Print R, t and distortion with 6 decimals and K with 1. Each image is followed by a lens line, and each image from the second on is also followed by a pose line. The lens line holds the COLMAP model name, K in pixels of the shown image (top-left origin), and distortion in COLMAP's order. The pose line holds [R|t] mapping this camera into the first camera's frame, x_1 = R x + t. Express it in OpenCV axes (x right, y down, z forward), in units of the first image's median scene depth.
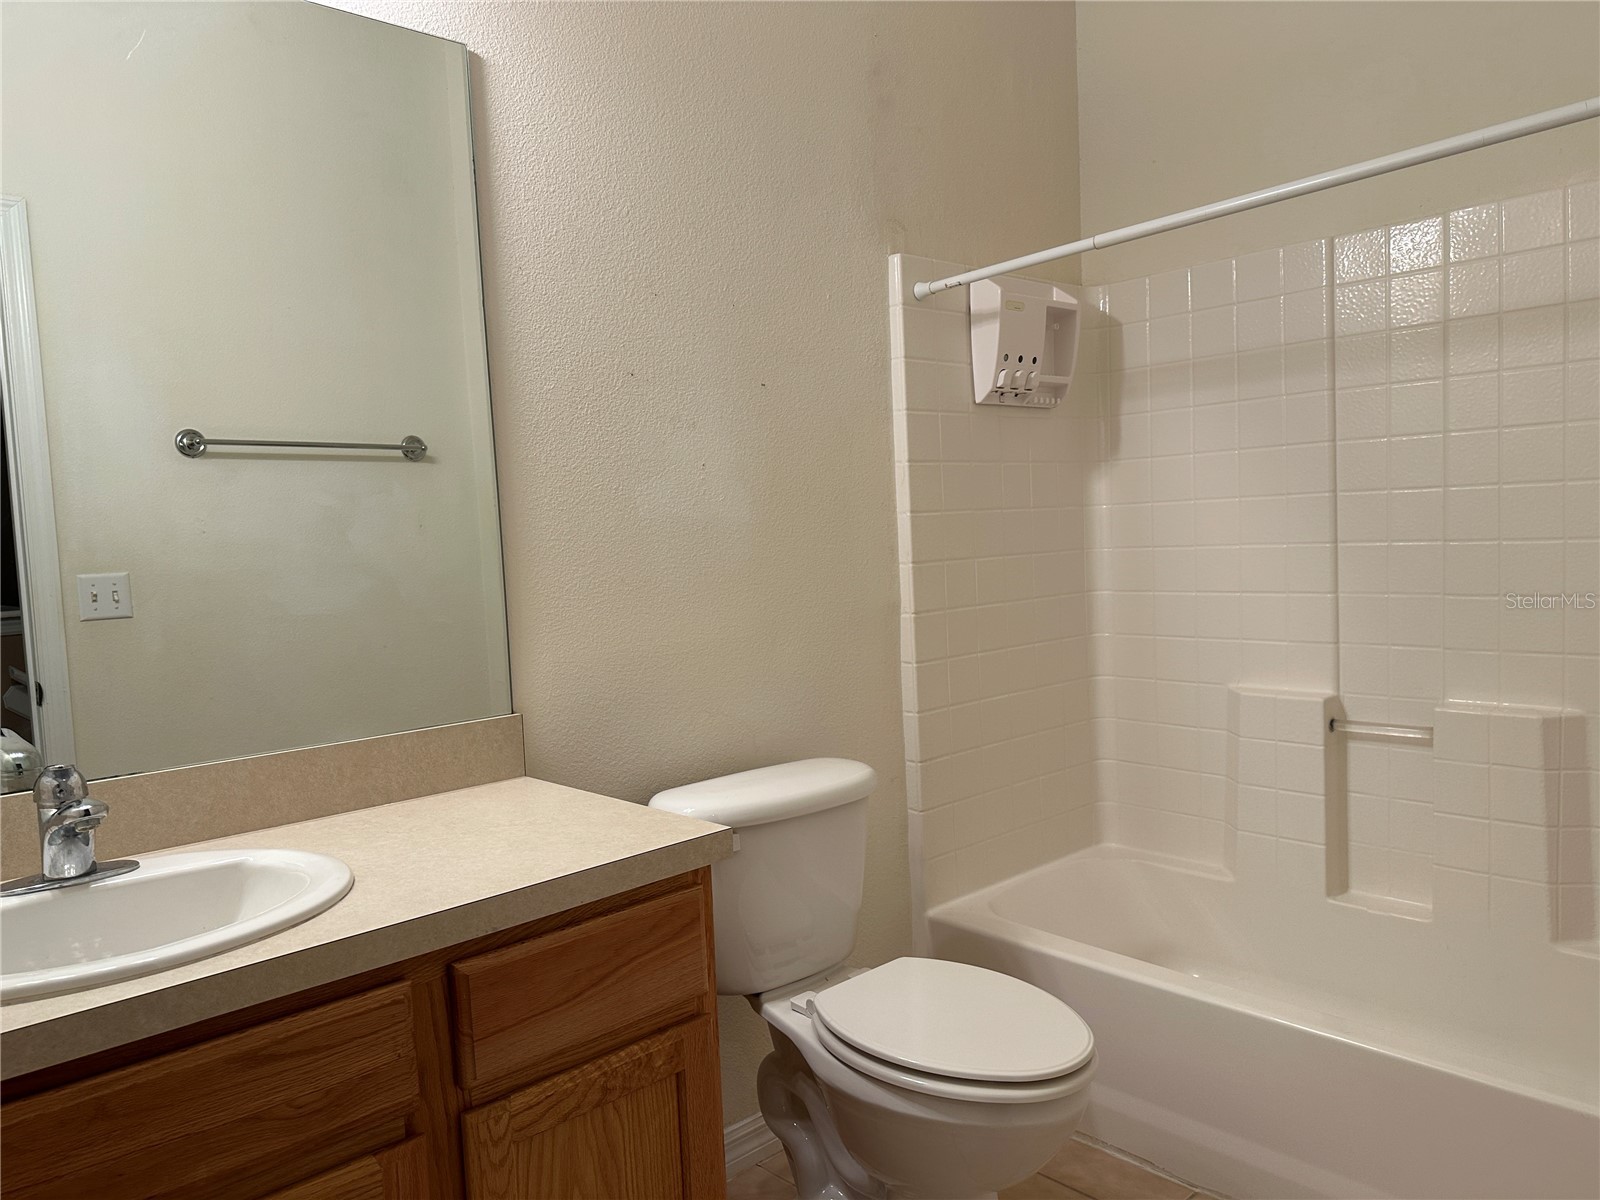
lens RADIAL K [[1116.9, 0, 800.0], [0, 1116.9, 600.0], [0, 0, 1]] dist [0.104579, -0.154574]
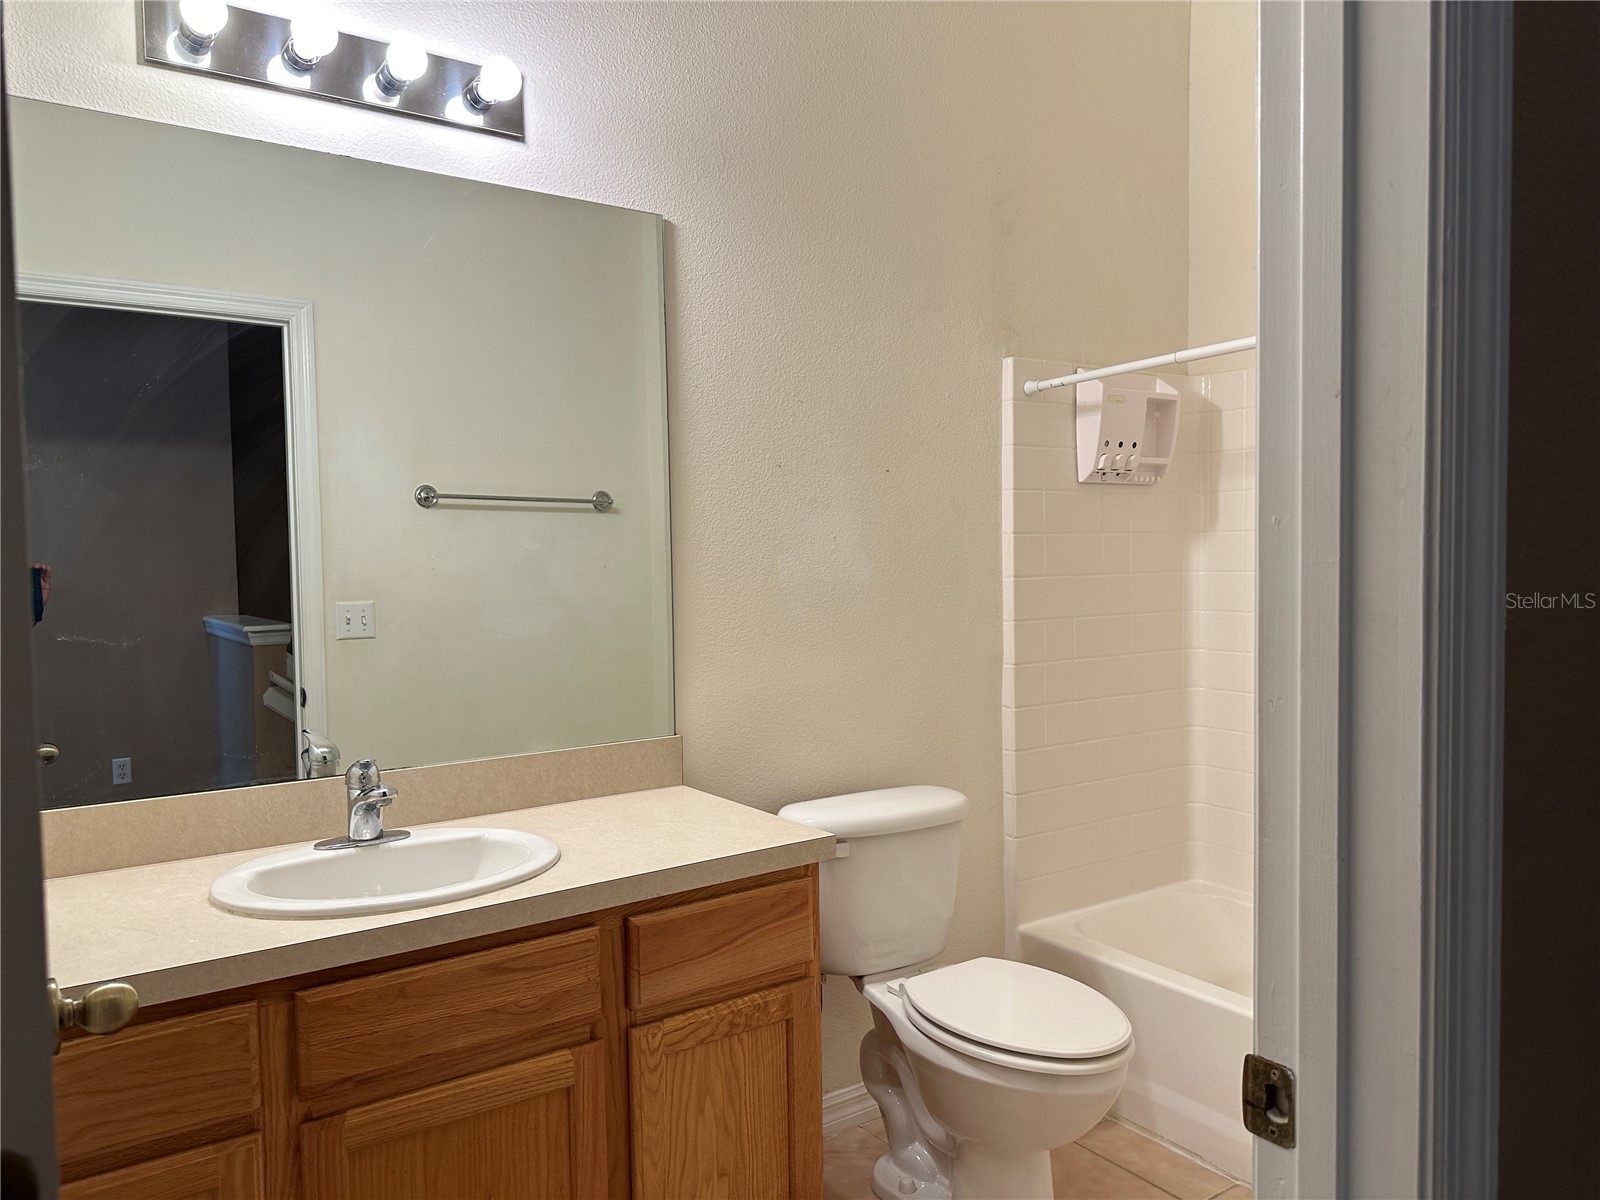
lens RADIAL K [[1113.9, 0, 805.8], [0, 1113.9, 599.0], [0, 0, 1]] dist [0.150975, -0.248322]
pose [[0.990472, 0.036831, -0.132696, 0.058851], [-0.039455, 0.999073, -0.017197, -0.040651], [0.131940, 0.022269, 0.991008, -0.261976]]
